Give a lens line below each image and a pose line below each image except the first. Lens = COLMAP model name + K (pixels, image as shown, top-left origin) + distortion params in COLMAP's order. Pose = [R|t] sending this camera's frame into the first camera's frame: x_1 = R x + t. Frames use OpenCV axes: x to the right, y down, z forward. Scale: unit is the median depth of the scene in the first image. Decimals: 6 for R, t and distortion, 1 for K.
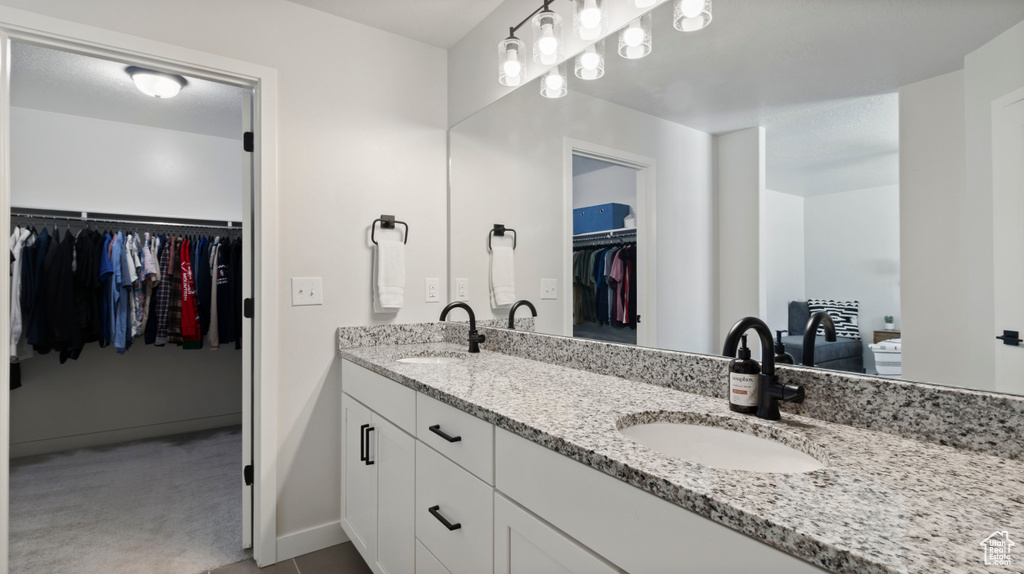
lens RADIAL K [[476.2, 0, 515.2], [0, 476.2, 281.8], [0, 0, 1]] dist [0.000728, -0.000135]
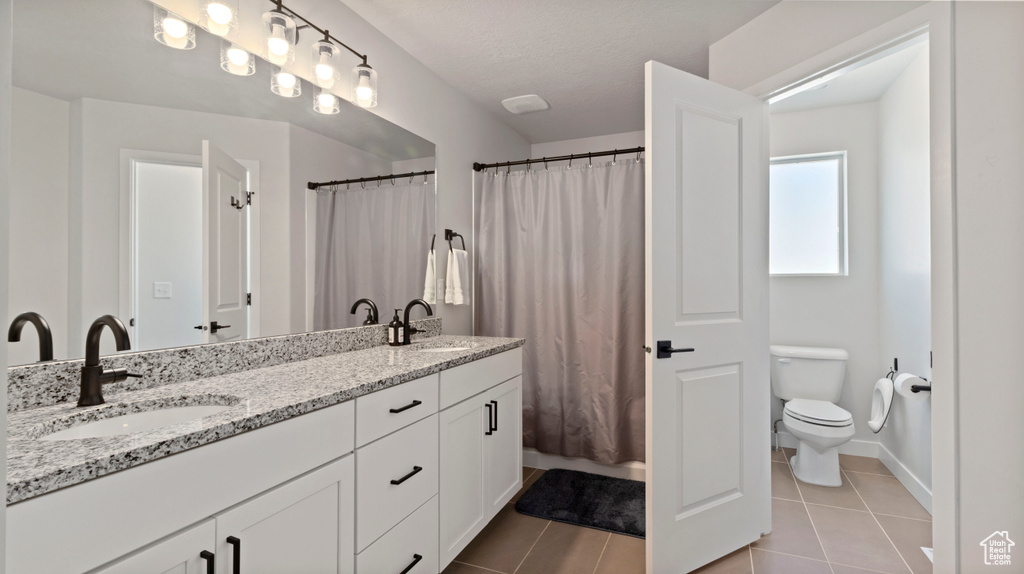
lens RADIAL K [[476.2, 0, 515.2], [0, 476.2, 281.8], [0, 0, 1]] dist [0.000728, -0.000135]
pose [[-0.533449, 0.010372, 0.845768, -1.224290], [-0.004137, 0.999881, -0.014871, 0.013542], [-0.845822, -0.011432, -0.533343, 1.301702]]
